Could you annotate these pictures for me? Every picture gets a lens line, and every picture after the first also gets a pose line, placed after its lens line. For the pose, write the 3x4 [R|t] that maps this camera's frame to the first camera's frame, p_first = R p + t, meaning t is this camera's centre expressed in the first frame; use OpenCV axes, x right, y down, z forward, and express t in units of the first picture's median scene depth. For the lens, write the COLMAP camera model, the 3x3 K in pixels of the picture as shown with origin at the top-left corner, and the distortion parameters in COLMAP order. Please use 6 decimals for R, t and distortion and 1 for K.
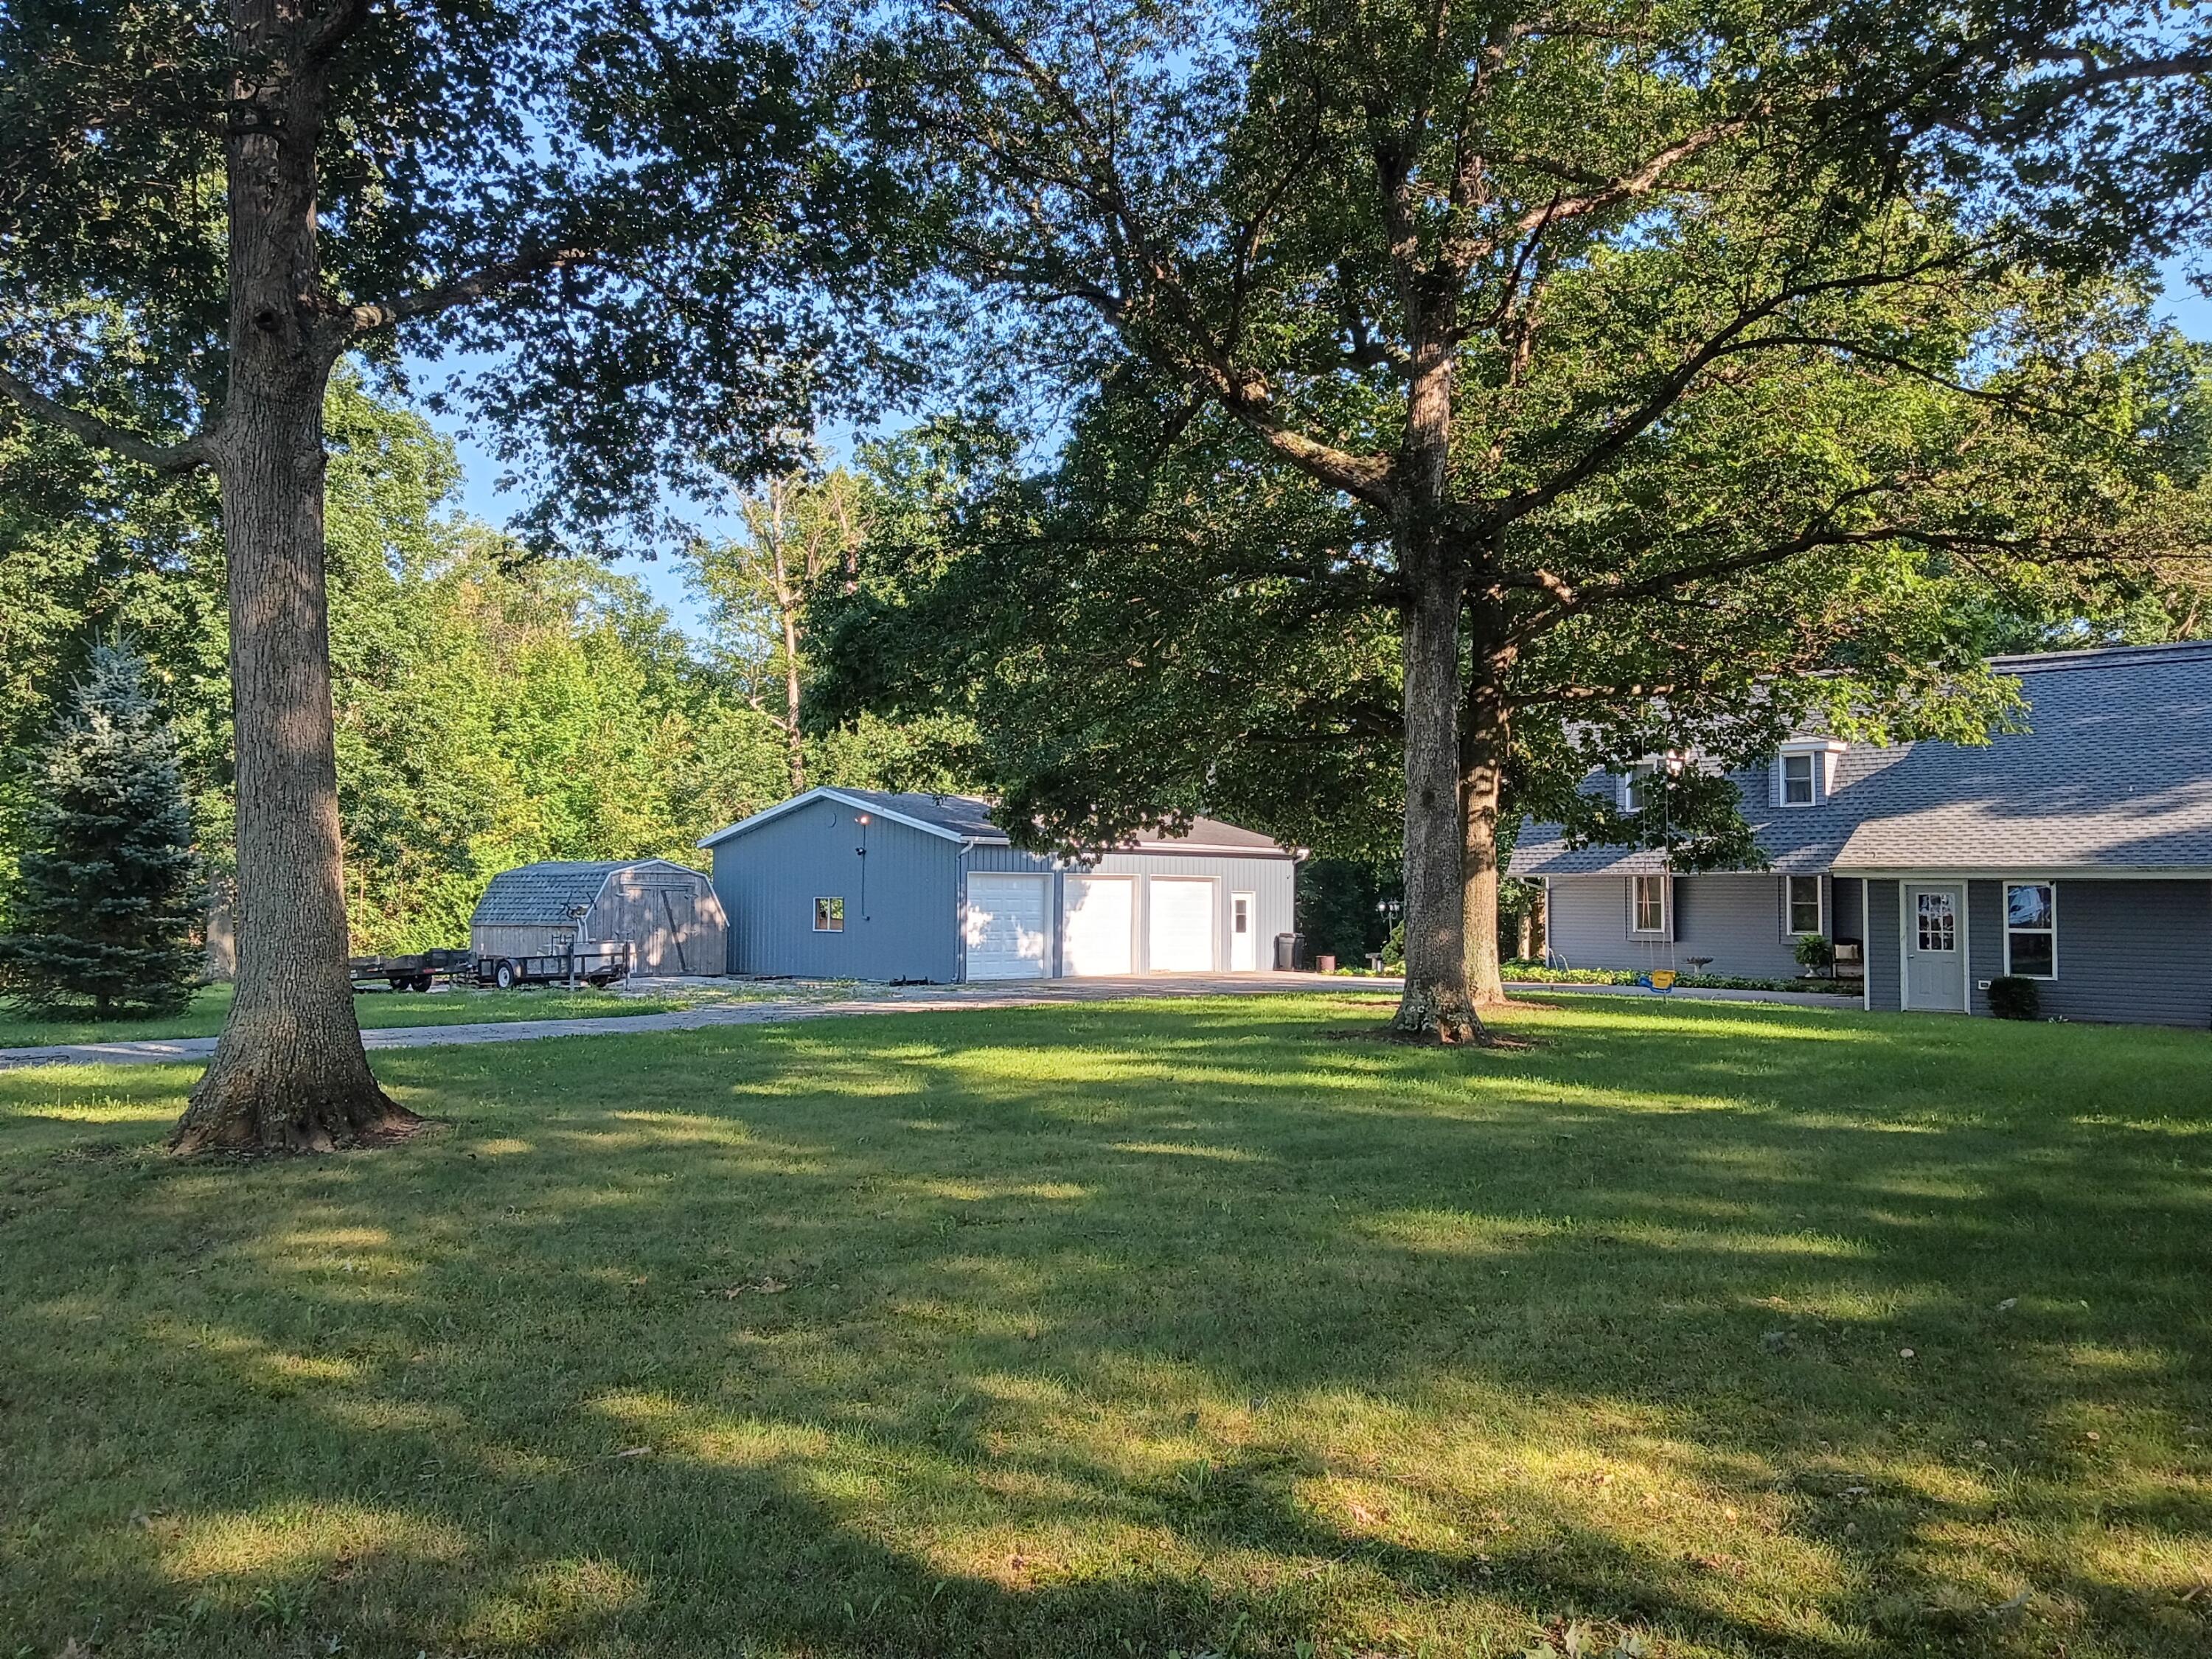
lens RADIAL K [[1828.6, 0, 1098.7], [0, 1828.6, 822.3], [0, 0, 1]] dist [0.037425, -0.059248]
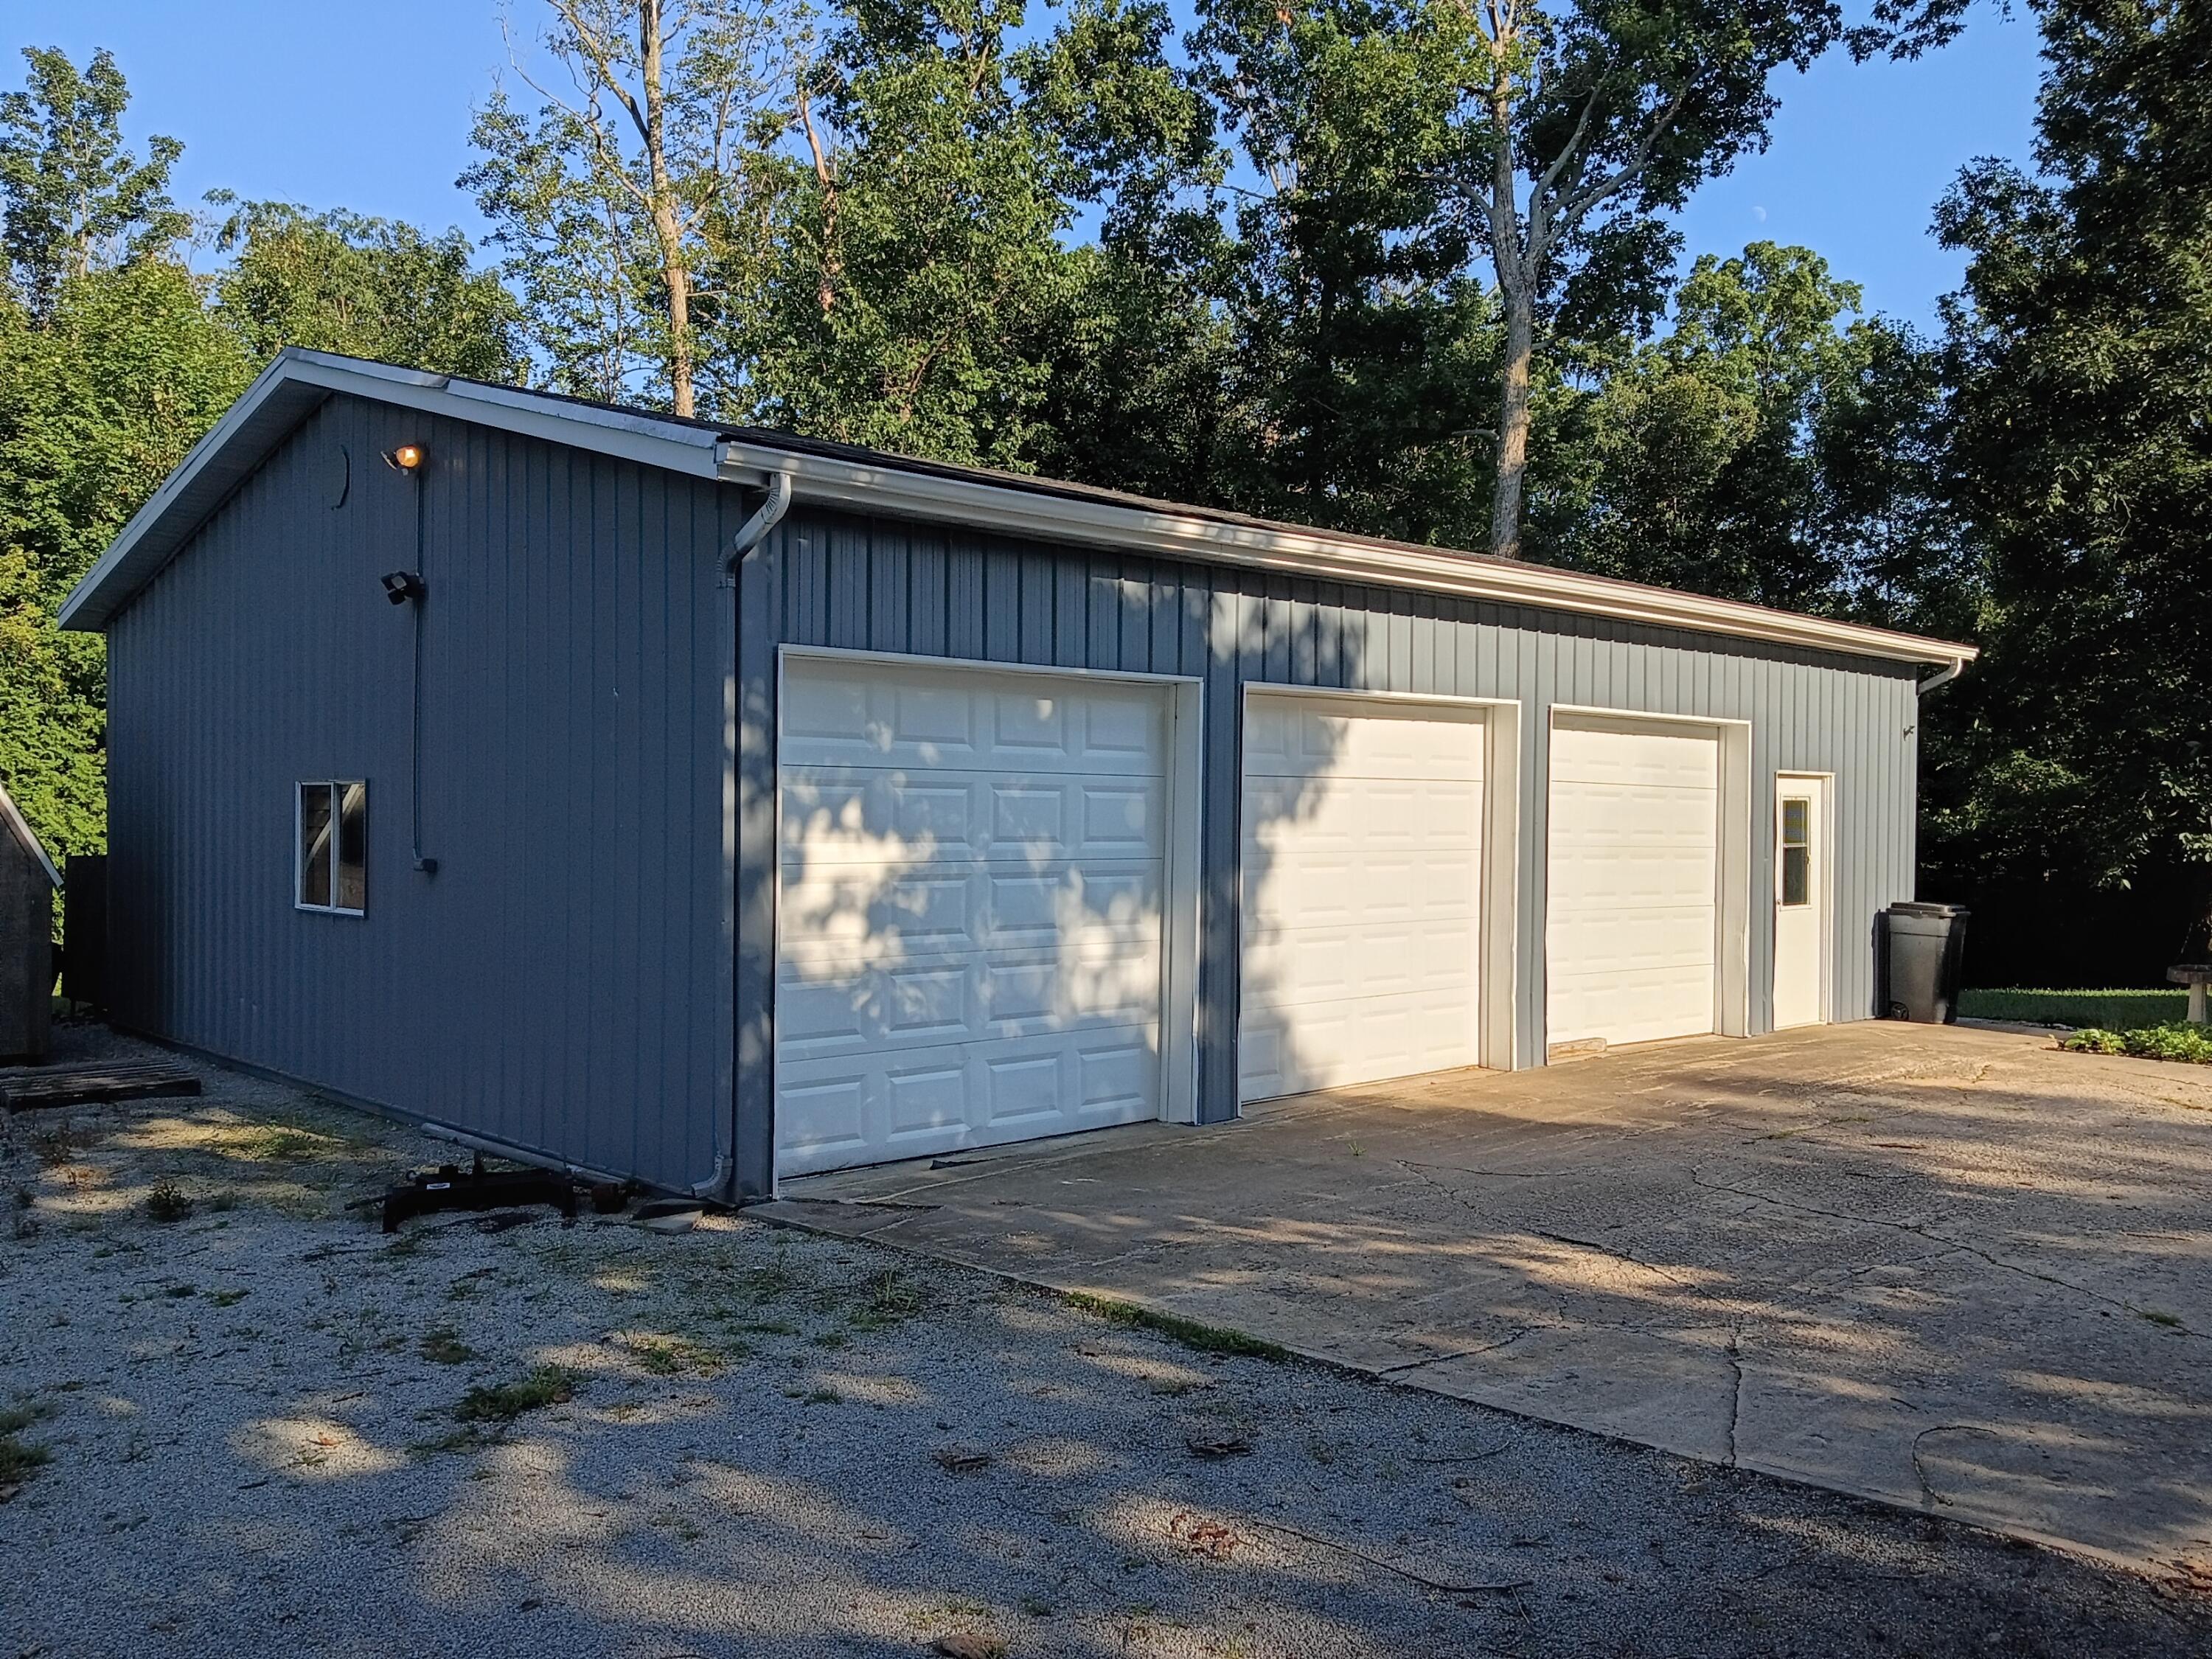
lens RADIAL K [[1828.6, 0, 1100.9], [0, 1828.6, 823.8], [0, 0, 1]] dist [0.037425, -0.059248]
pose [[0.997846, 0.009073, -0.064975, -0.035667], [-0.006764, 0.999340, 0.035683, 0.062757], [0.065256, -0.035166, 0.997249, 1.173919]]
